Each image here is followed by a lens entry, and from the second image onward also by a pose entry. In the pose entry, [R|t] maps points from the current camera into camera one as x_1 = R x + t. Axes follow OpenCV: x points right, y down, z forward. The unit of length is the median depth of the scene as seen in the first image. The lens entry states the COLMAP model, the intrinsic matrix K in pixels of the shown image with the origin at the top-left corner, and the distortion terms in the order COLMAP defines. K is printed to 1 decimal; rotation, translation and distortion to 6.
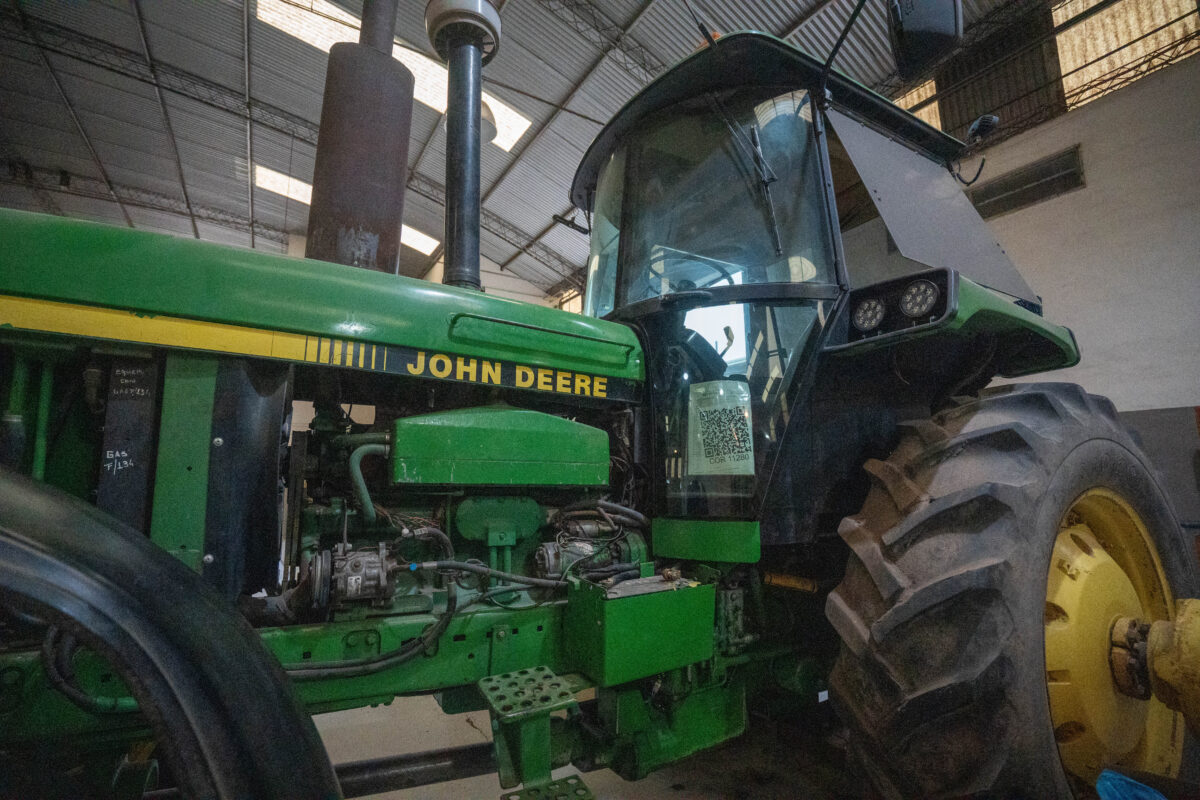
lens RADIAL K [[565.8, 0, 593.2], [0, 565.8, 404.6], [0, 0, 1]] dist [-0.058331, 0.021978]
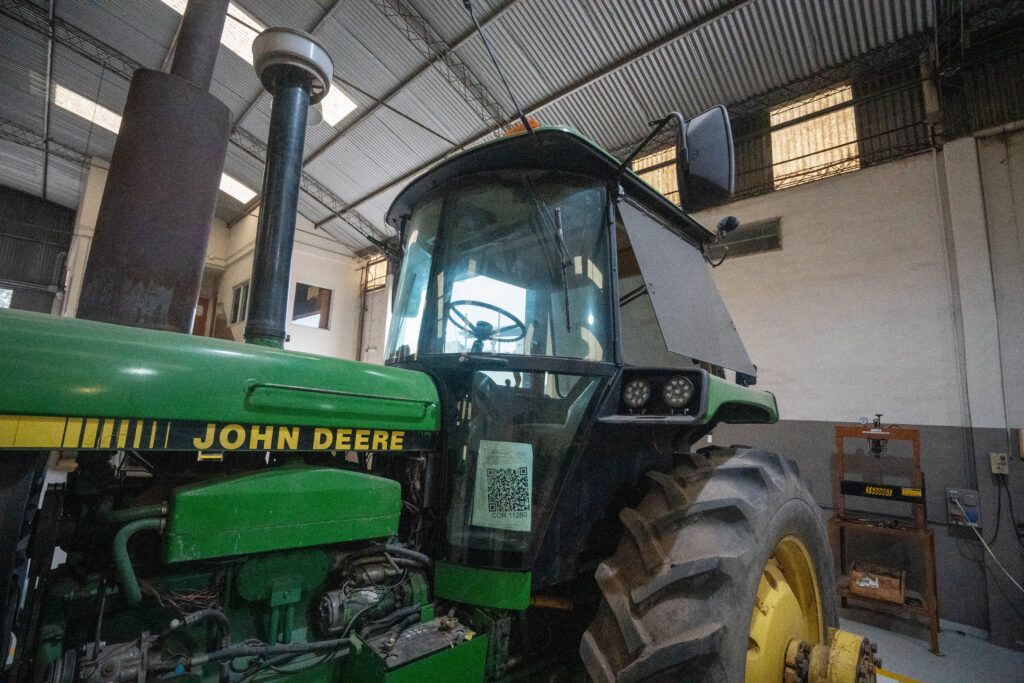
lens RADIAL K [[480.4, 0, 510.4], [0, 480.4, 342.8], [0, 0, 1]] dist [-0.058691, 0.024342]
pose [[0.965011, 0.091901, 0.245578, -0.020090], [-0.091340, 0.995726, -0.013696, -0.223117], [-0.245787, -0.009214, 0.969280, 0.085077]]
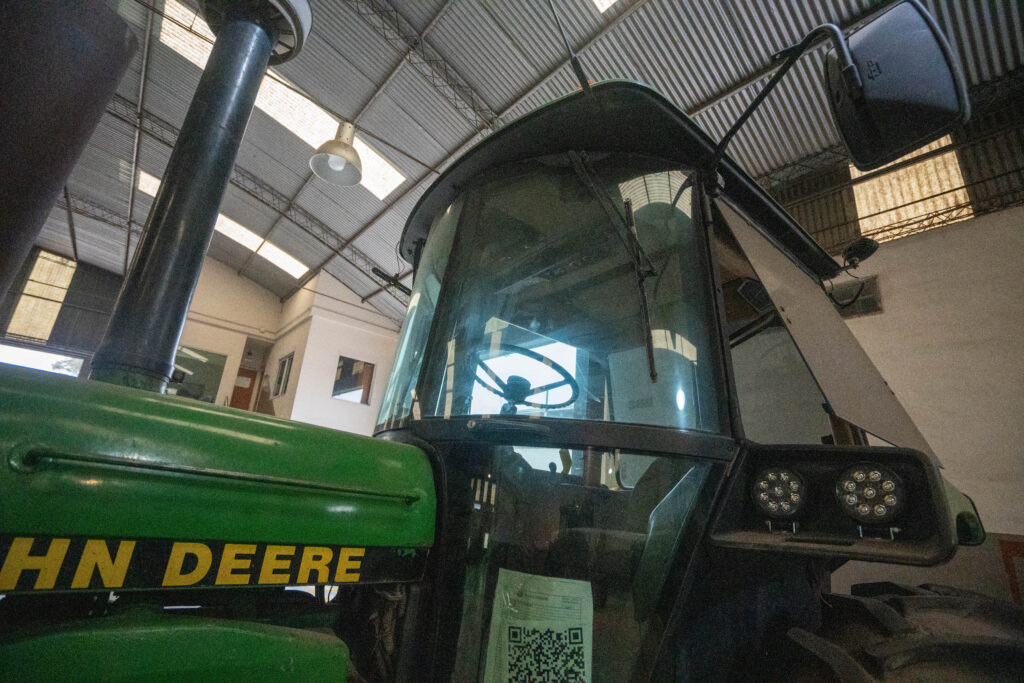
lens RADIAL K [[471.8, 0, 509.2], [0, 471.8, 343.7], [0, 0, 1]] dist [-0.058695, 0.023636]
pose [[0.982685, 0.138418, 0.123173, 0.086067], [-0.115825, 0.977780, -0.174731, -0.195635], [-0.144622, 0.157439, 0.976881, 0.469249]]
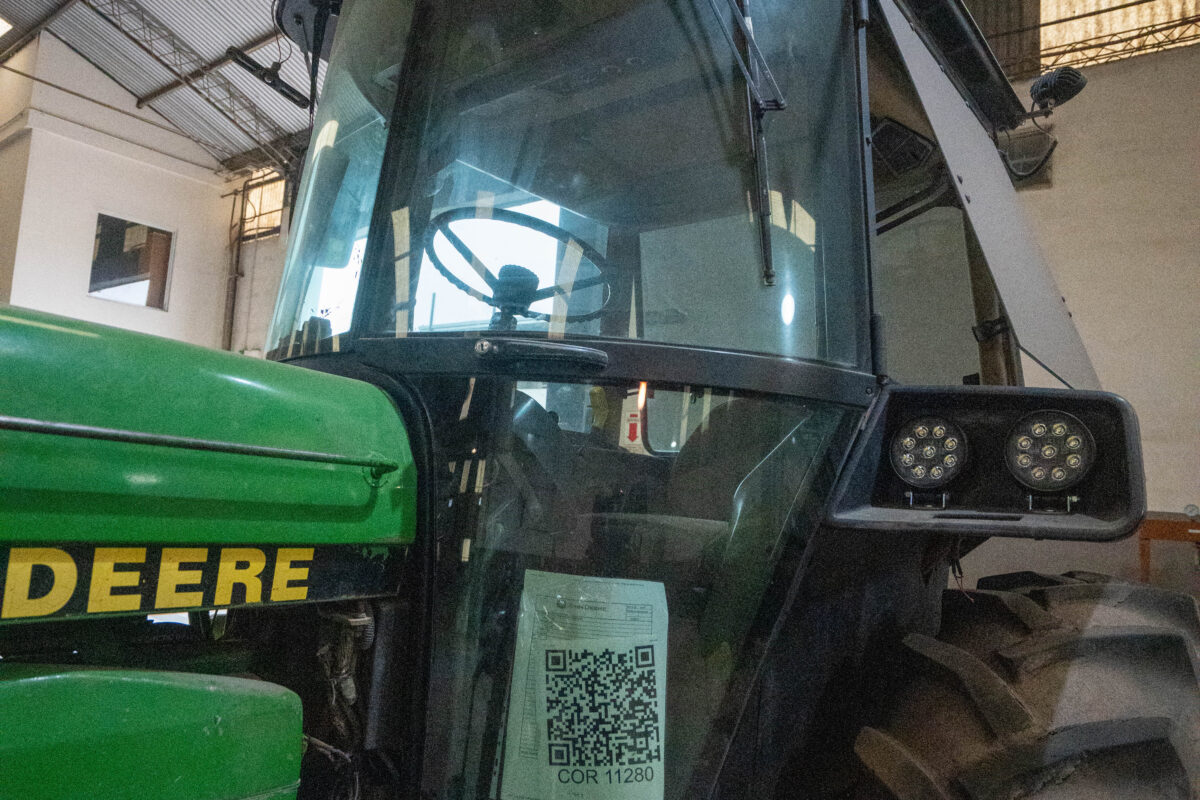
lens RADIAL K [[831.6, 0, 600.3], [0, 831.6, 412.1], [0, 0, 1]] dist [-0.067155, 0.032634]
pose [[0.927172, 0.101225, 0.360701, -0.005532], [-0.124353, 0.991373, 0.041433, -0.183995], [-0.353395, -0.083270, 0.931761, 0.451345]]
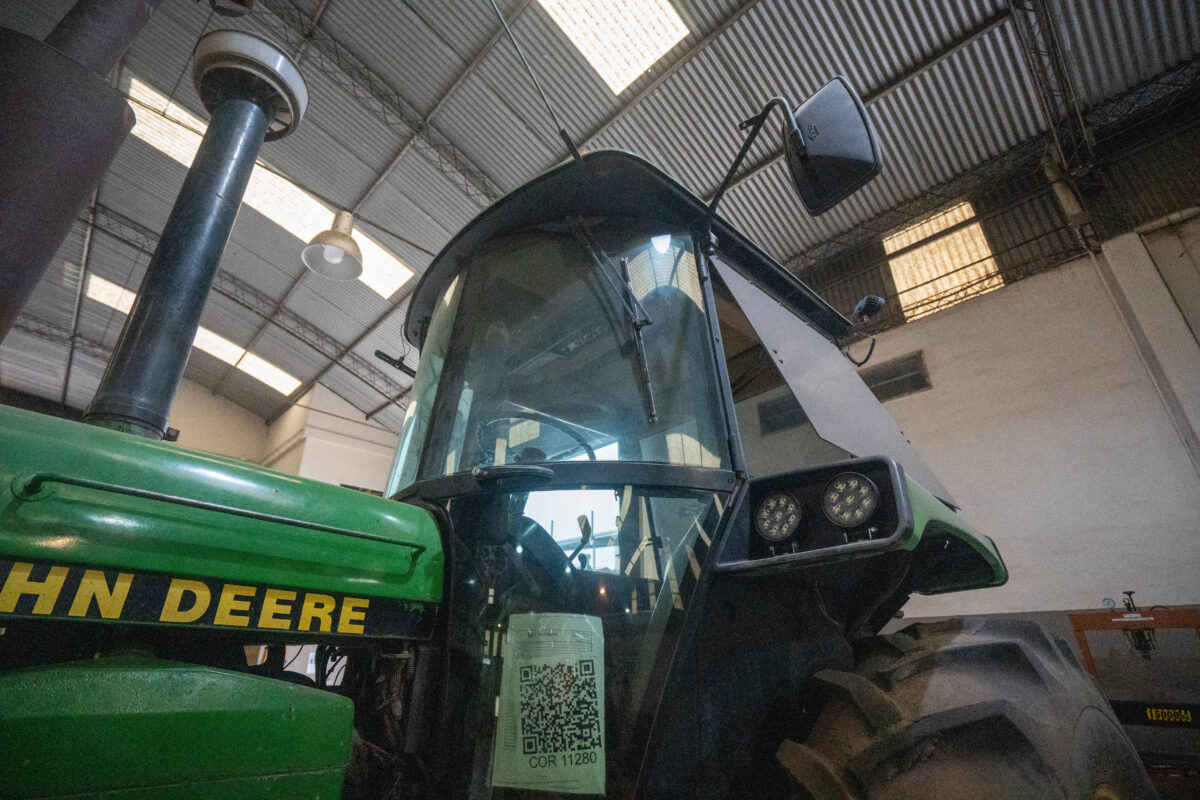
lens RADIAL K [[555.5, 0, 595.8], [0, 555.5, 401.6], [0, 0, 1]] dist [-0.061533, 0.027321]
pose [[0.975216, 0.098851, 0.197946, 0.124468], [-0.037335, 0.955339, -0.293145, -0.087532], [-0.218084, 0.278490, 0.935352, 0.364769]]
